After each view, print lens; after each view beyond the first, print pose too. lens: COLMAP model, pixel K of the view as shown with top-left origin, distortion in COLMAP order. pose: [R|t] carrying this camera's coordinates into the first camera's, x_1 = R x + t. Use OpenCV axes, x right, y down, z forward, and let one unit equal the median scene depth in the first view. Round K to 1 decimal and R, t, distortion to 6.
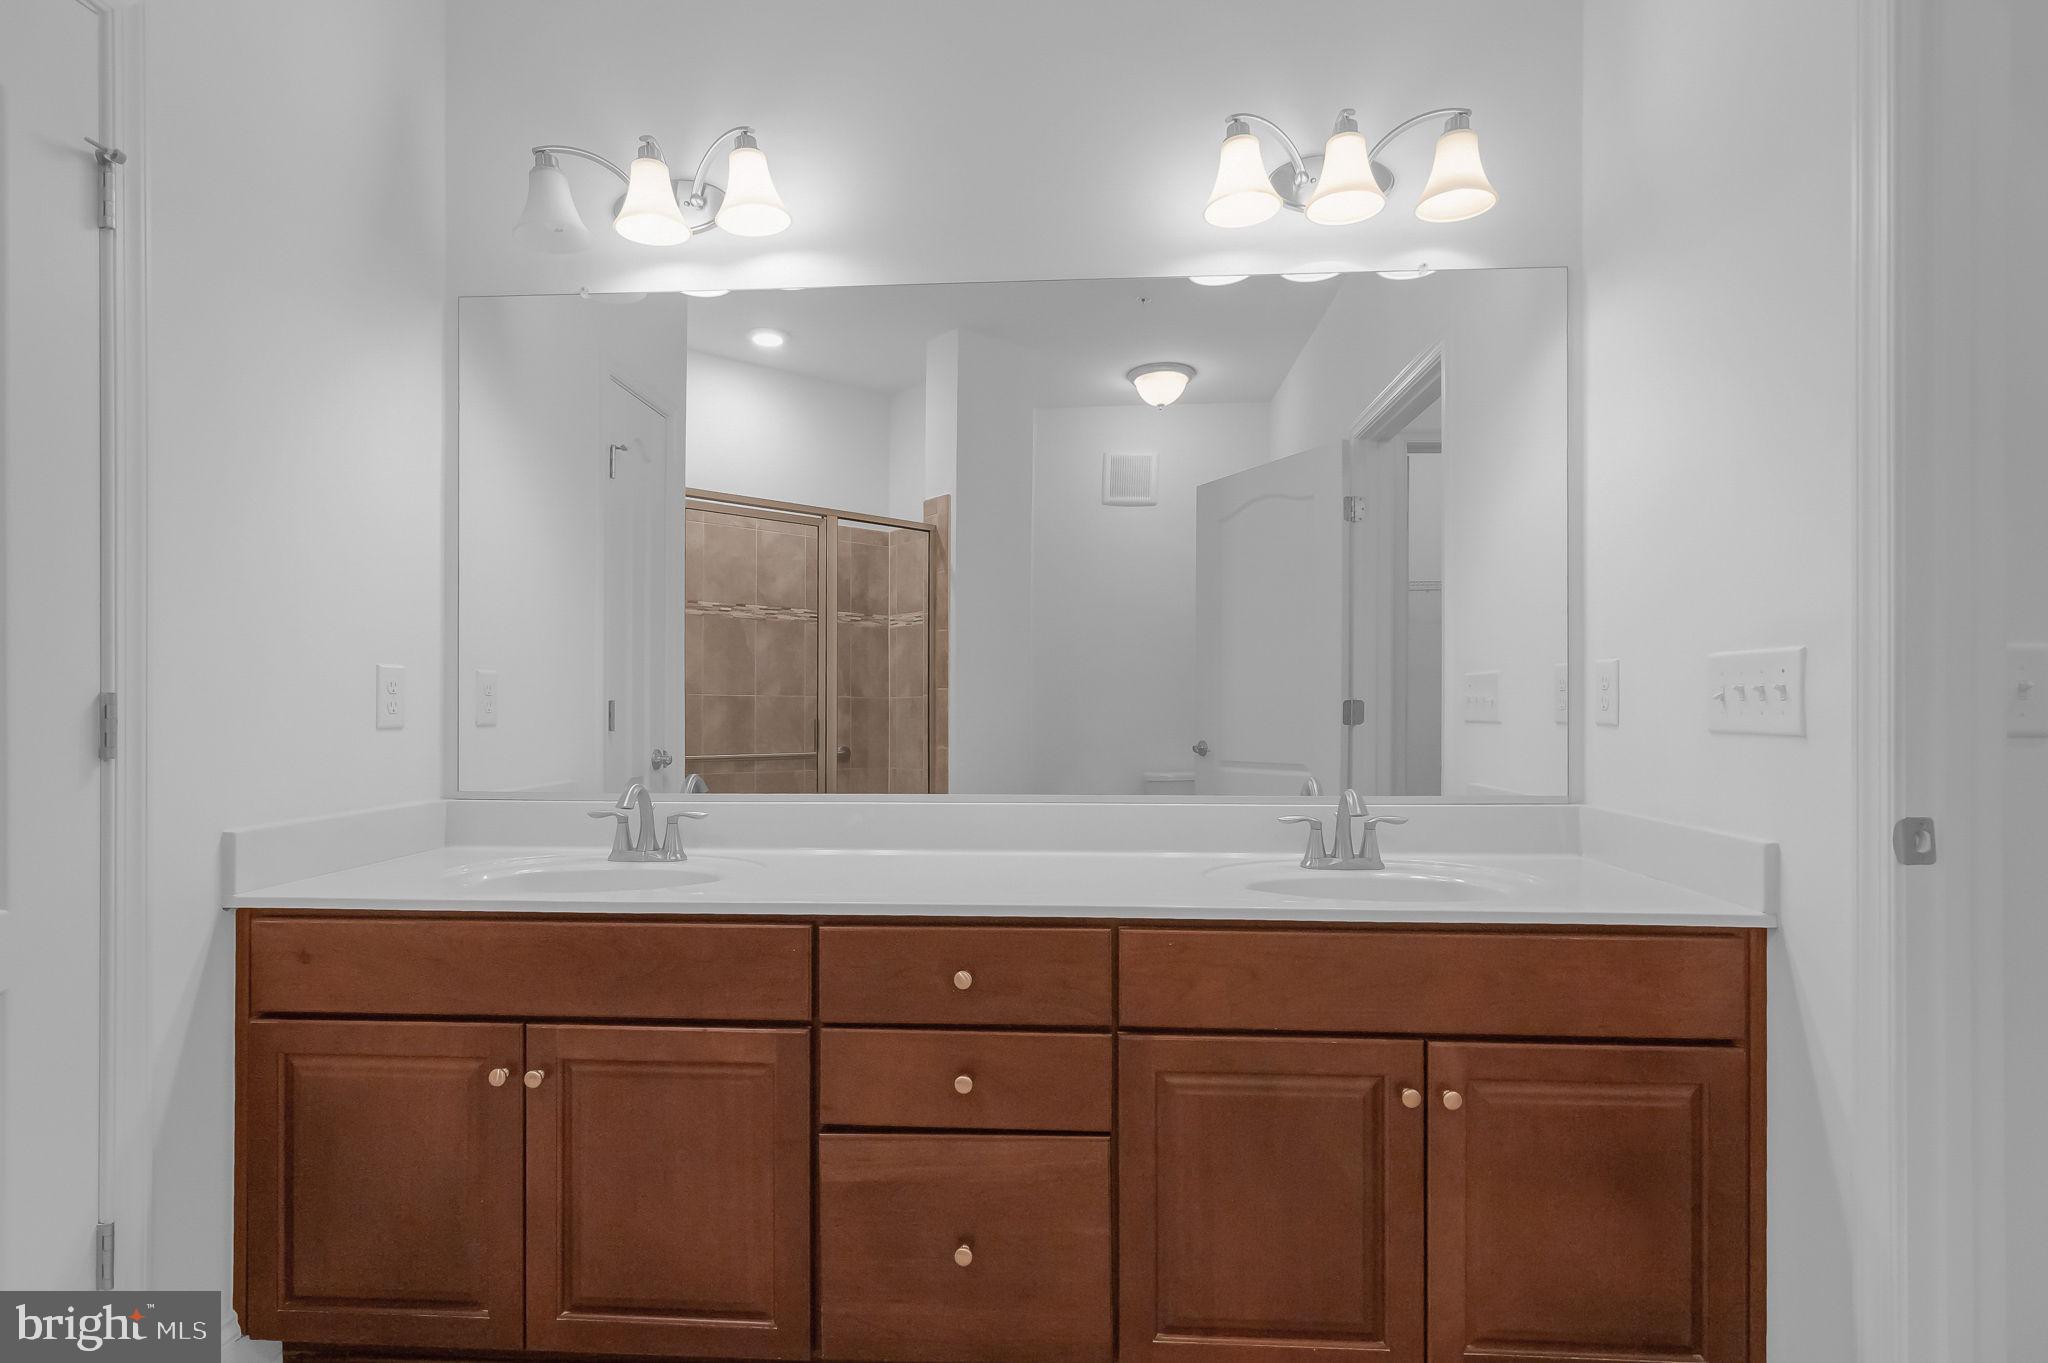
lens RADIAL K [[991.4, 0, 1024.4], [0, 991.4, 704.1], [0, 0, 1]] dist [-0.003158, 0.000524]
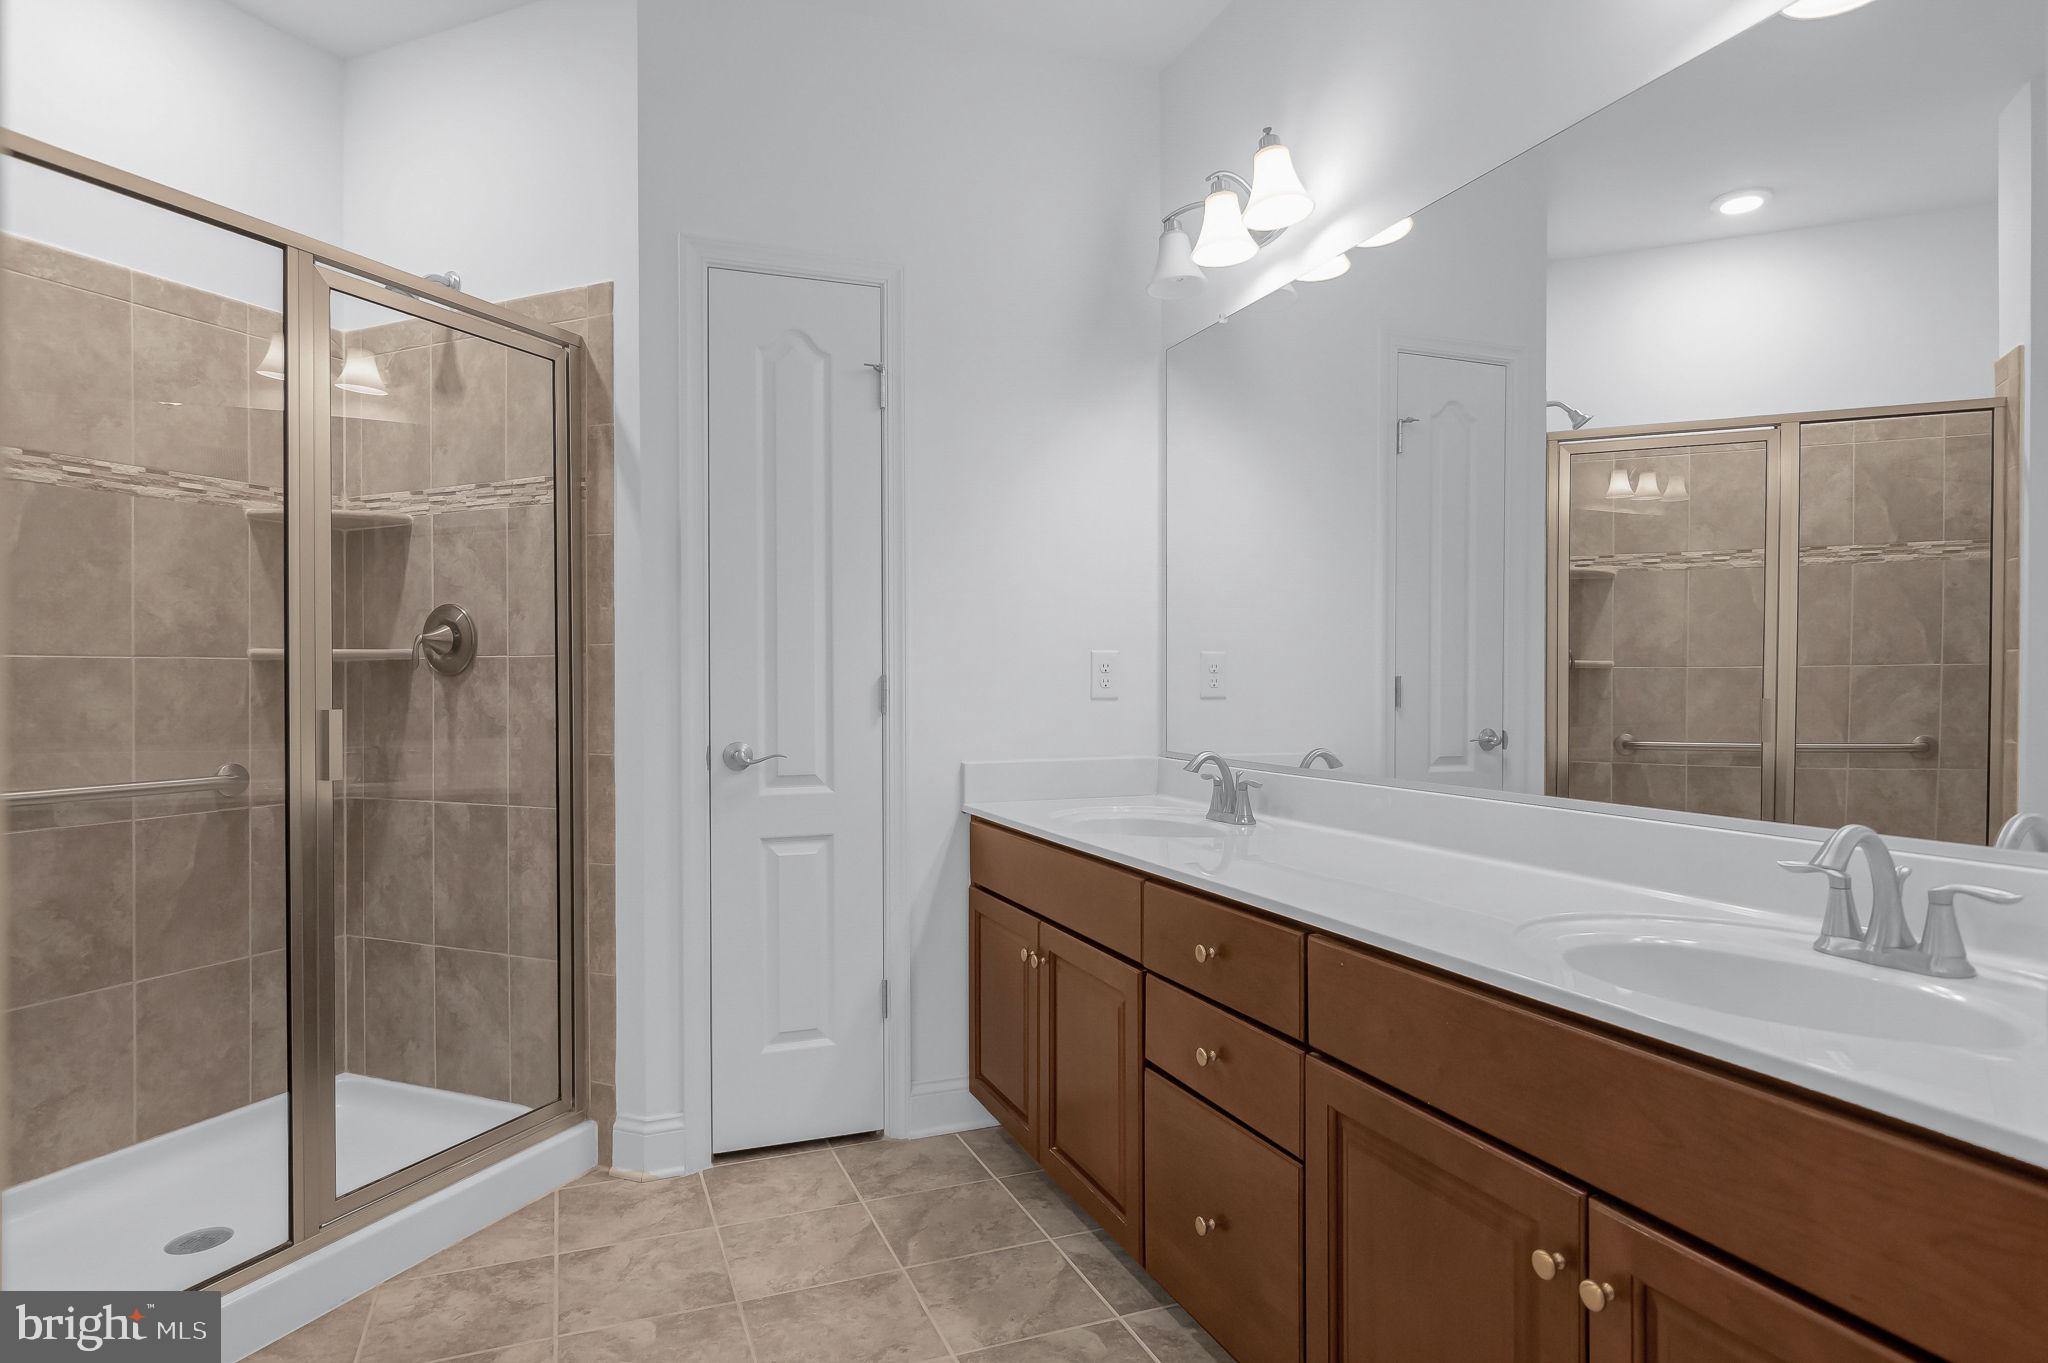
lens RADIAL K [[1151.8, 0, 1024.1], [0, 1151.8, 677.3], [0, 0, 1]] dist [-0.003350, -0.000356]
pose [[0.429309, -0.002515, -0.903154, 0.709520], [0.003715, 0.999993, -0.001018, -0.003889], [0.903150, -0.002919, 0.429315, 0.251901]]
